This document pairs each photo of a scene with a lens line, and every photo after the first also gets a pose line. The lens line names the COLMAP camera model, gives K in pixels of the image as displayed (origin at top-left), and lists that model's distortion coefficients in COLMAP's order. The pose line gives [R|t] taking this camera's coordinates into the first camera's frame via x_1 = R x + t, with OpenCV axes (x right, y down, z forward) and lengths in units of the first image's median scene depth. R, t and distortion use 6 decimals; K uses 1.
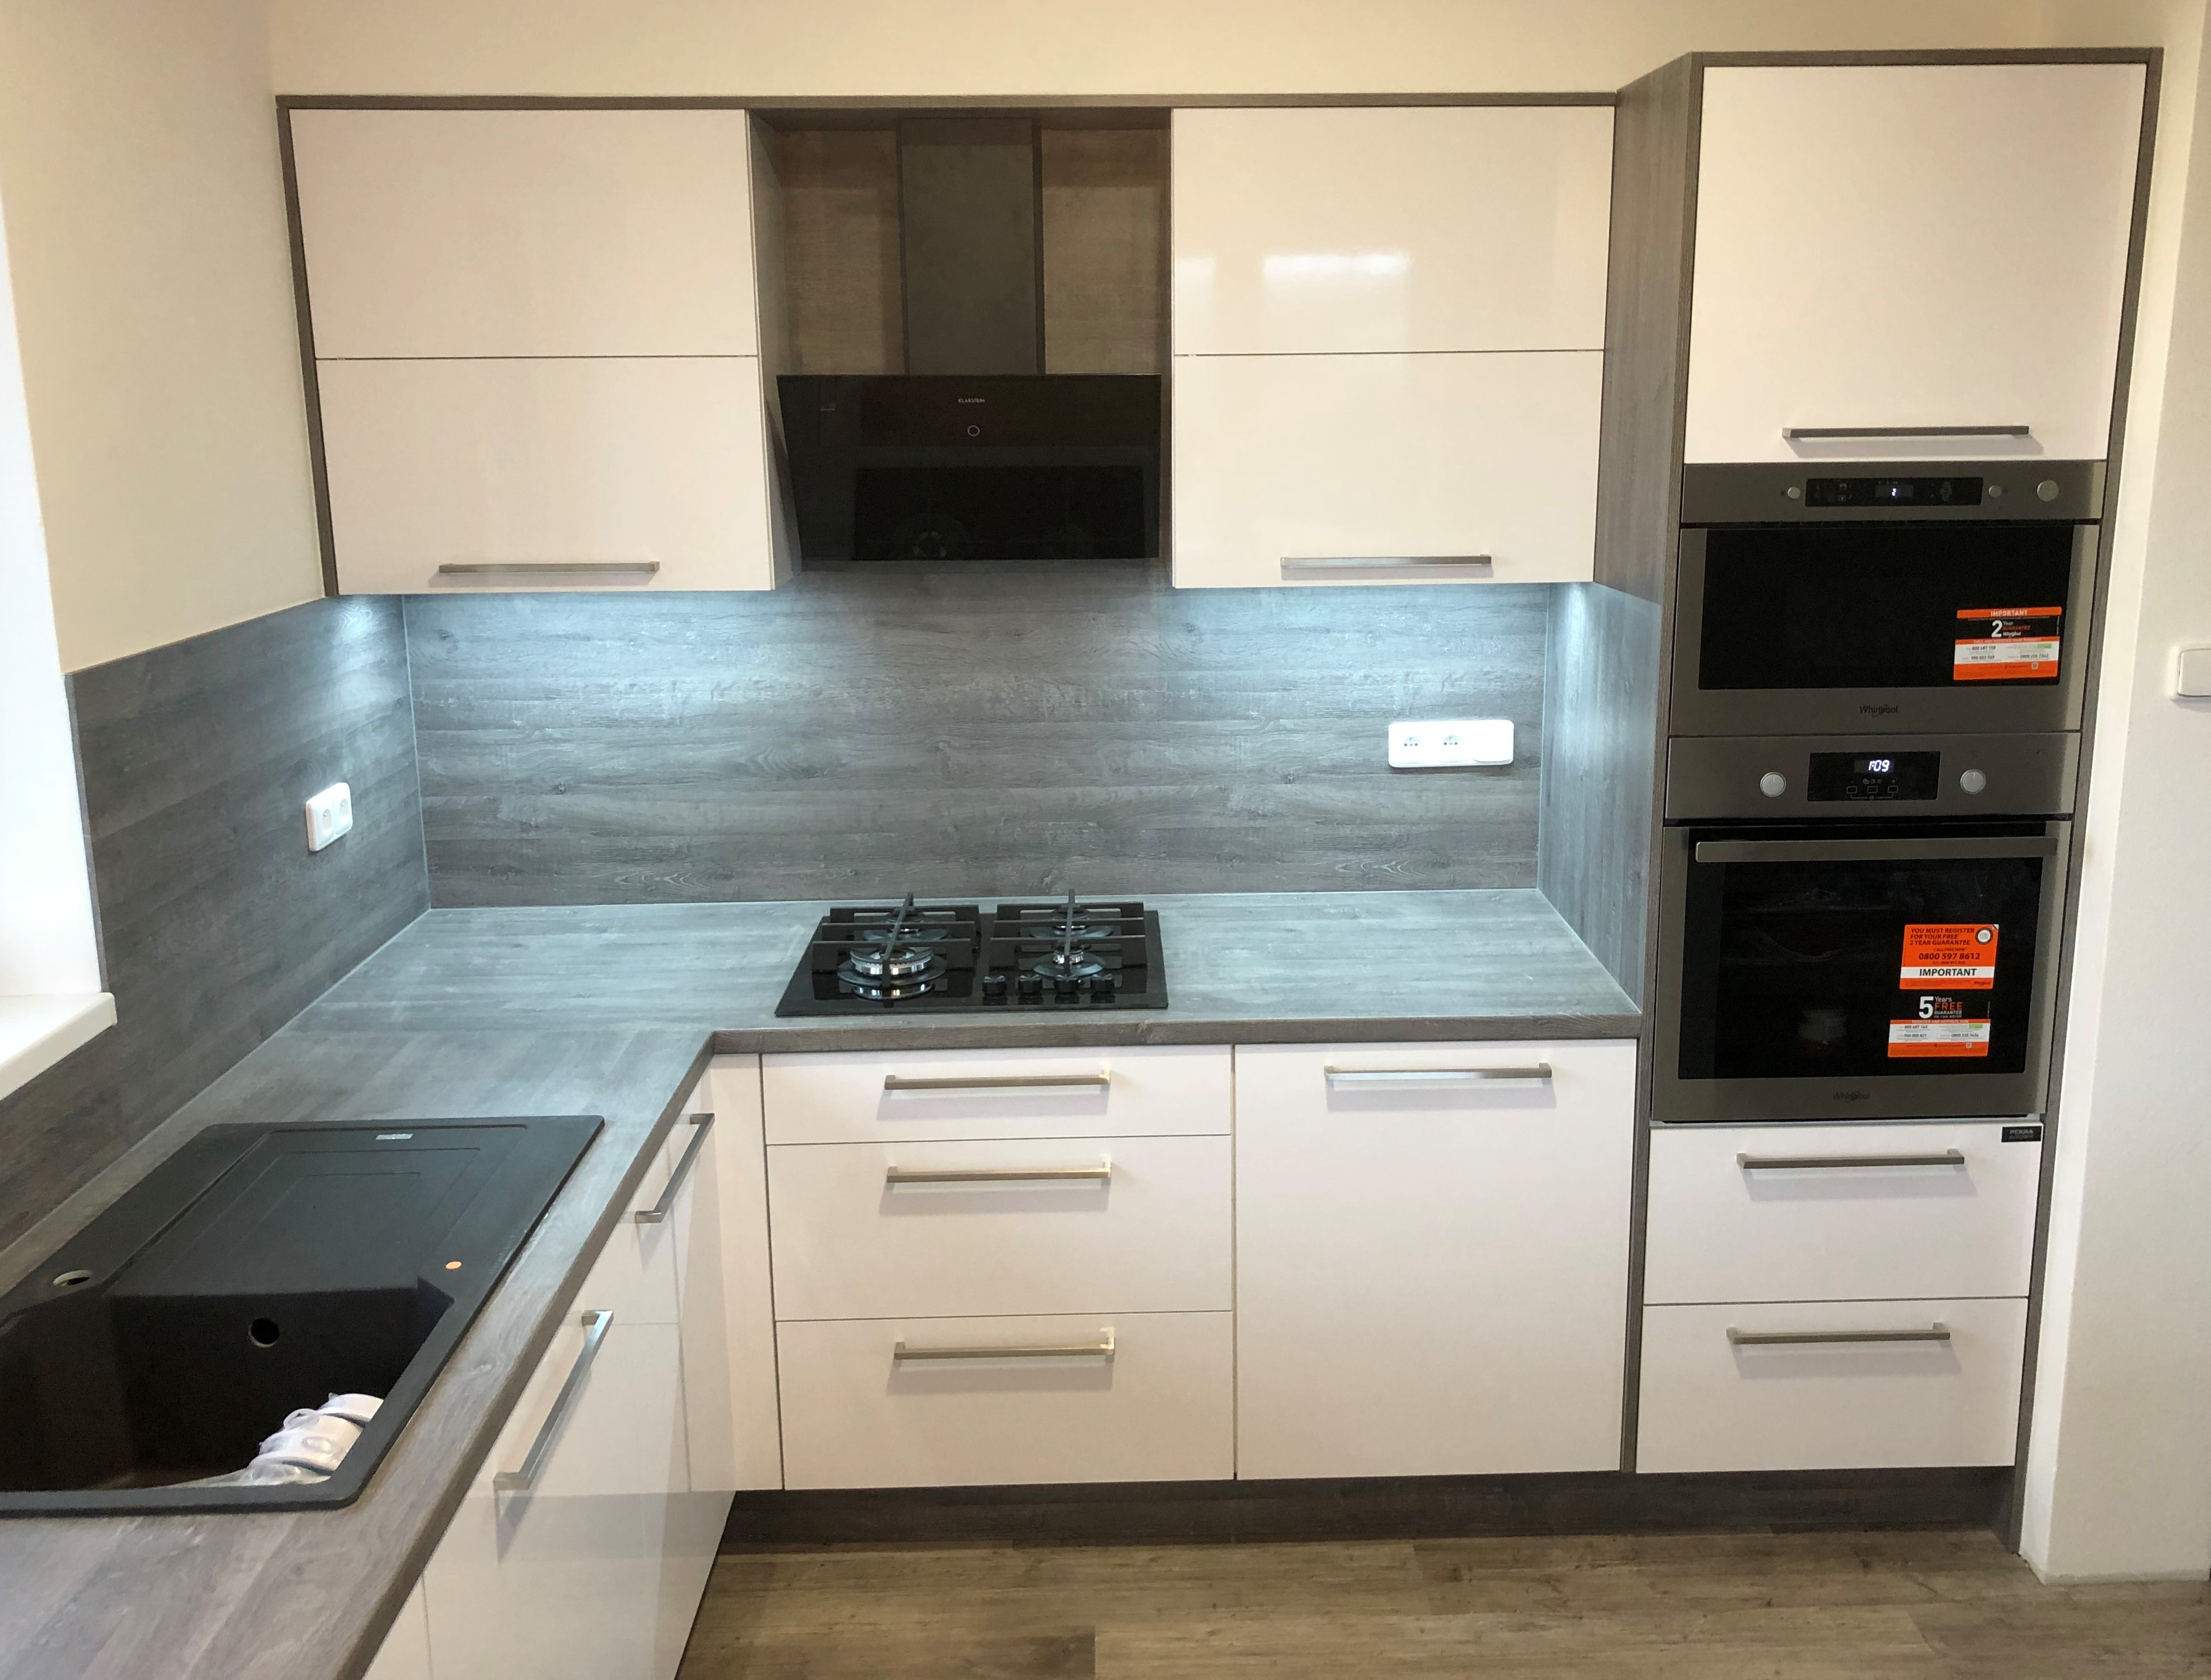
lens RADIAL K [[1915.3, 0, 1137.9], [0, 1915.3, 854.8], [0, 0, 1]] dist [0.034932, -0.057421]
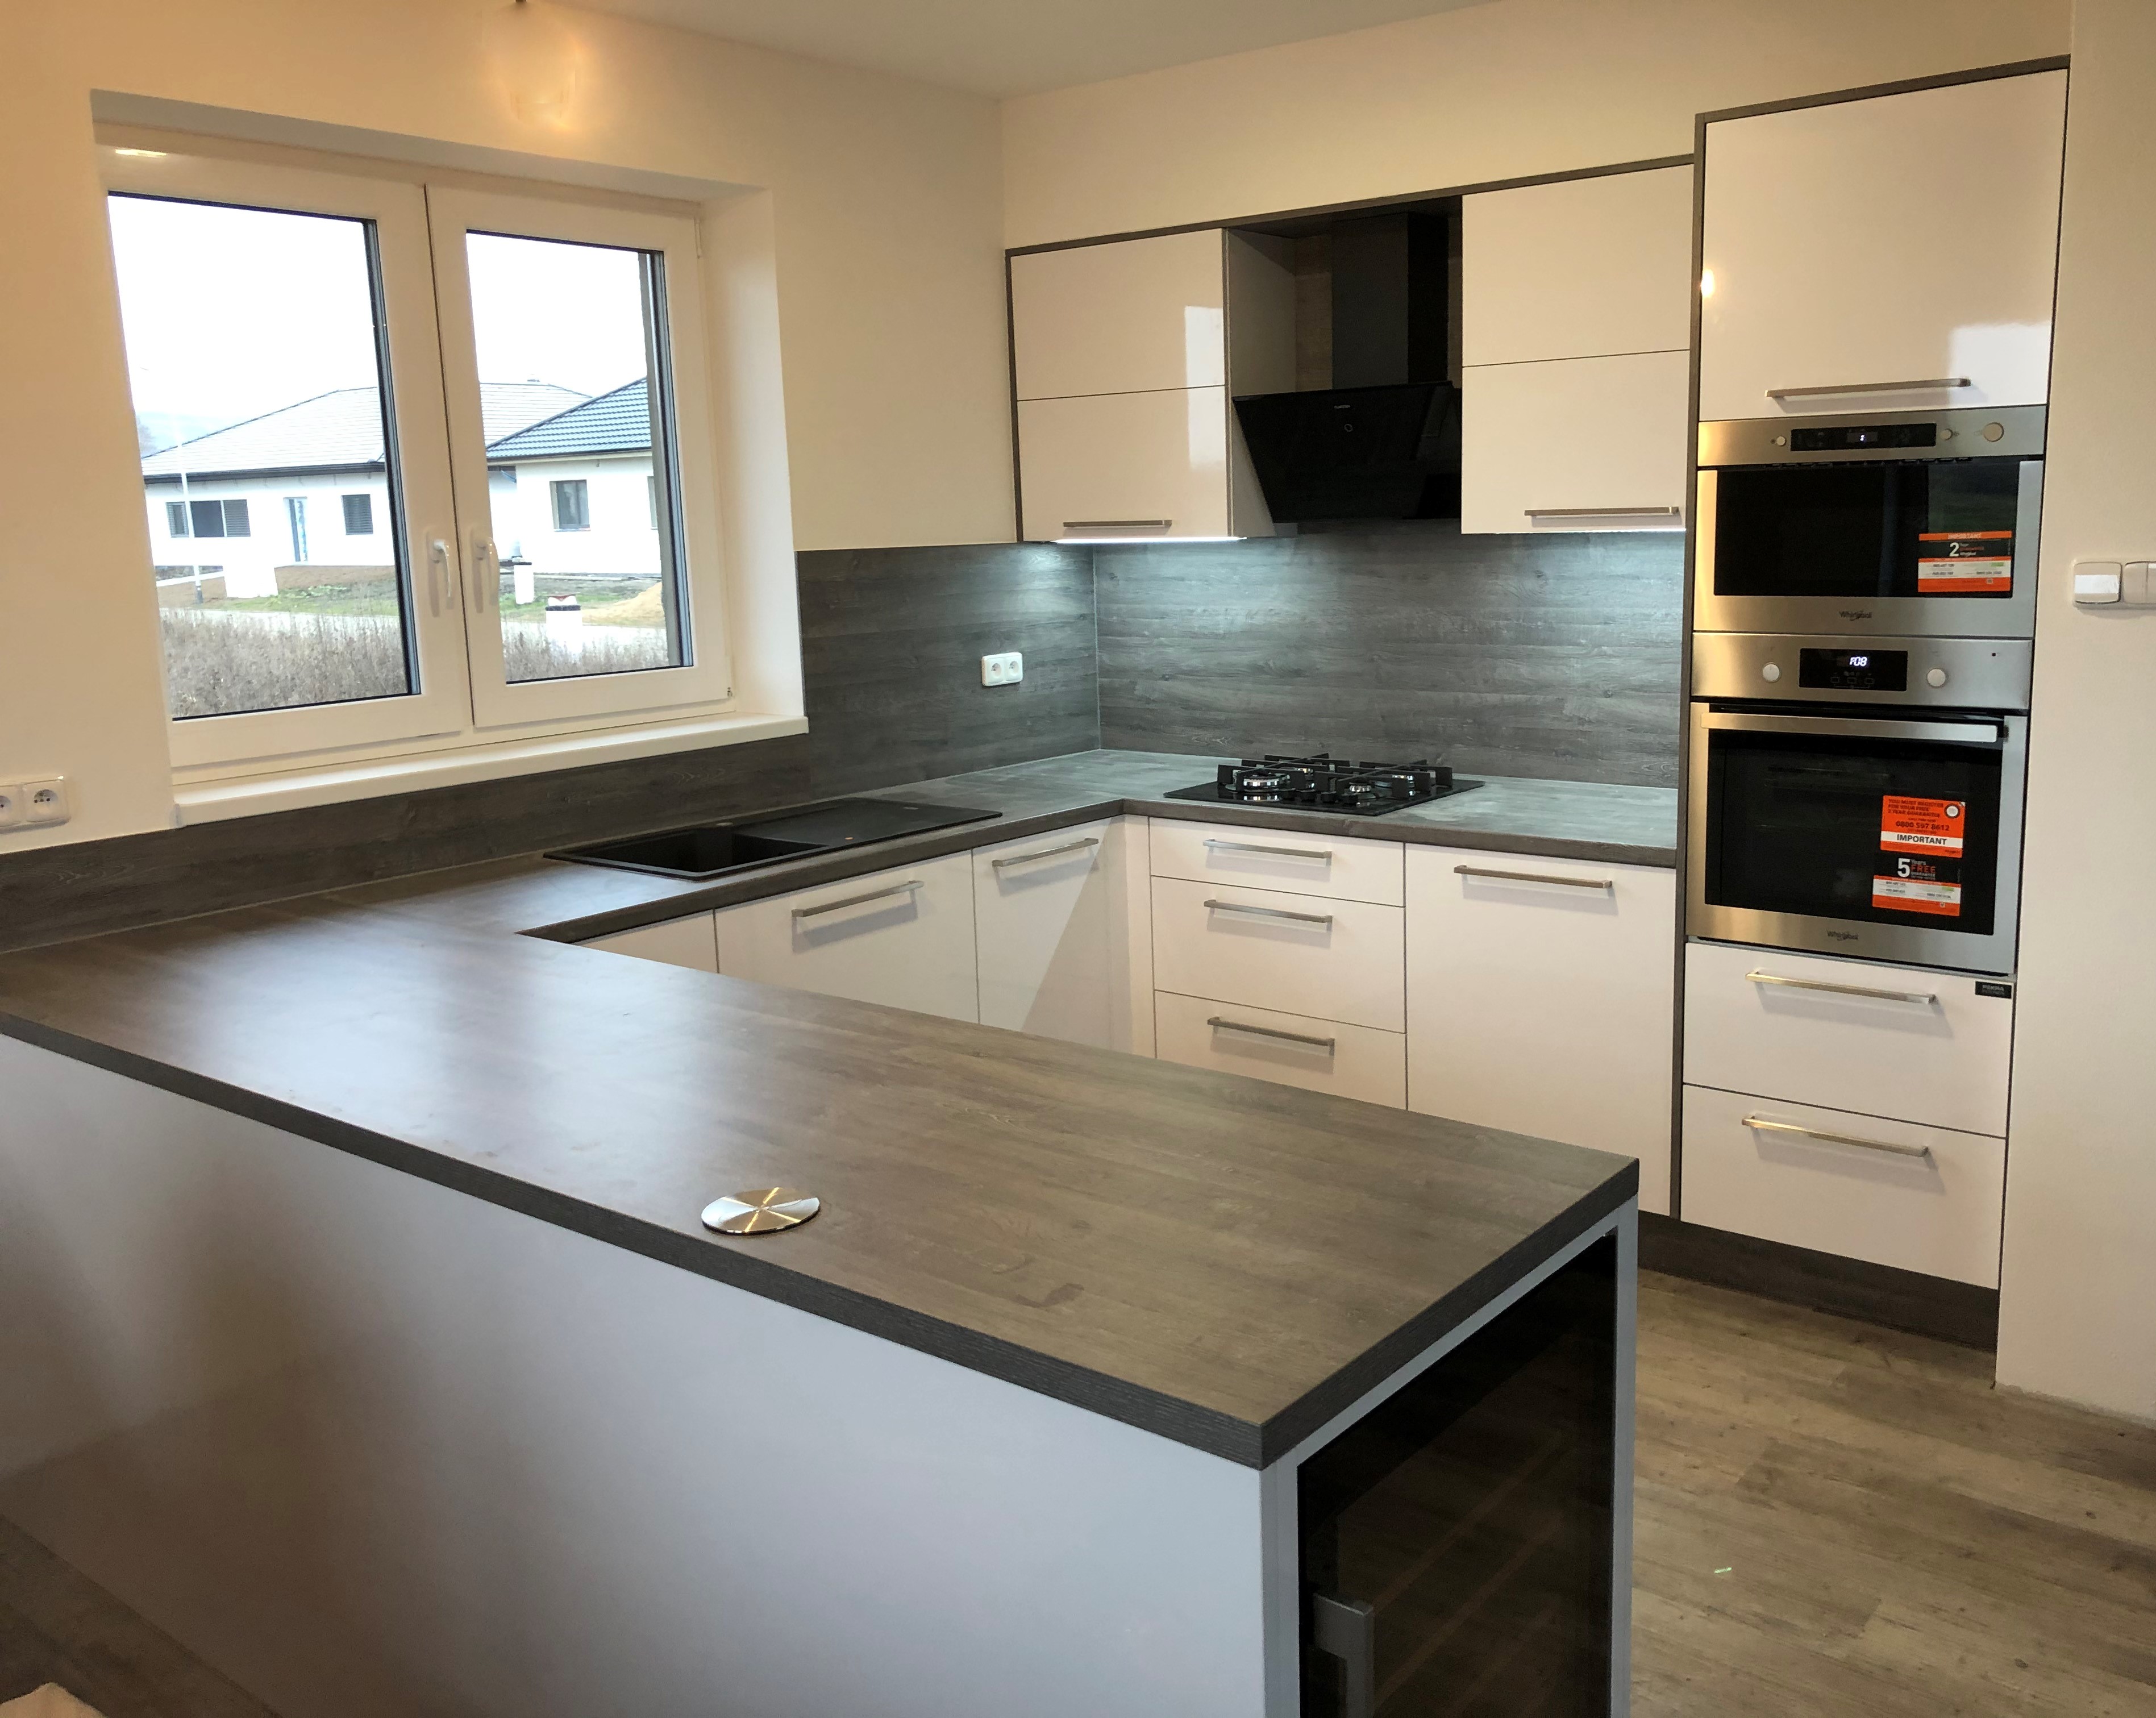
lens RADIAL K [[1851.9, 0, 1107.3], [0, 1851.9, 964.6], [0, 0, 1]] dist [0.072573, -0.097904]
pose [[0.763235, 0.141909, -0.630345, 0.757878], [-0.135778, 0.989025, 0.058255, 0.135324], [0.631694, 0.041125, 0.774126, -0.230267]]
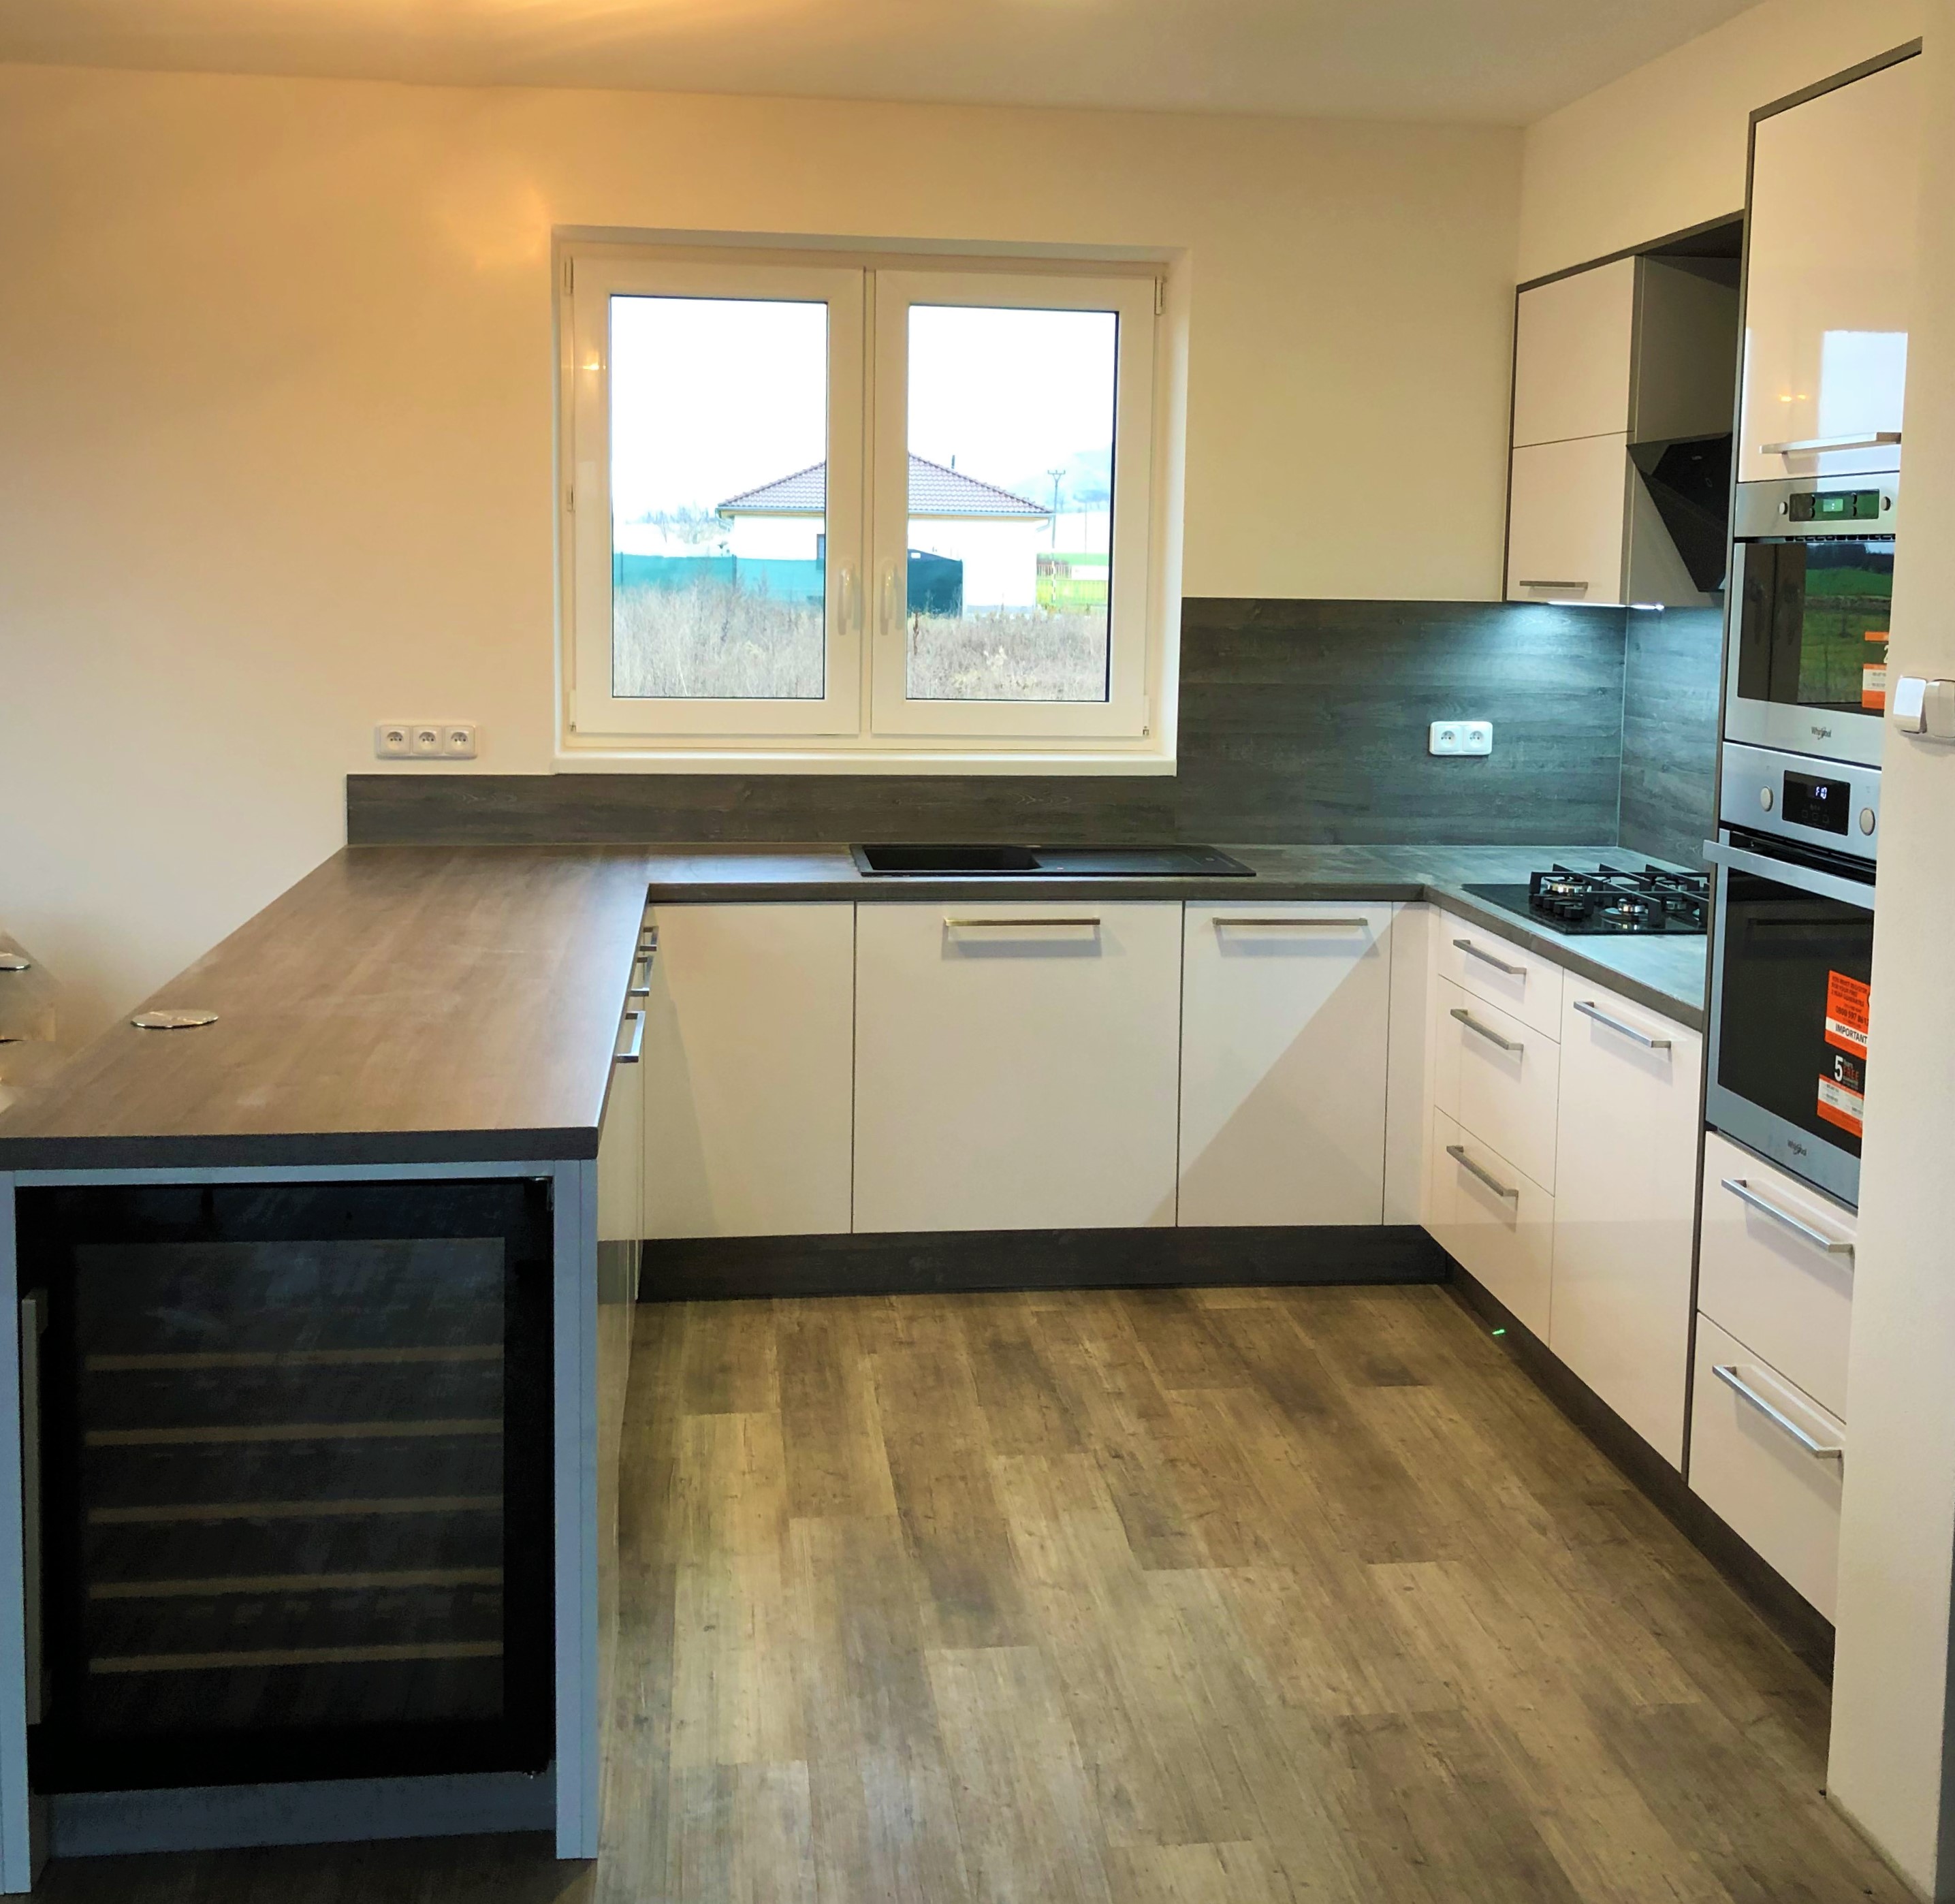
lens RADIAL K [[2213.2, 0, 974.0], [0, 2213.2, 959.7], [0, 0, 1]] dist [0.069303, 0.000000]
pose [[0.083718, 0.184663, -0.979230, 1.376126], [-0.261044, 0.952426, 0.157291, -0.030110], [0.961690, 0.242454, 0.127940, 0.436252]]
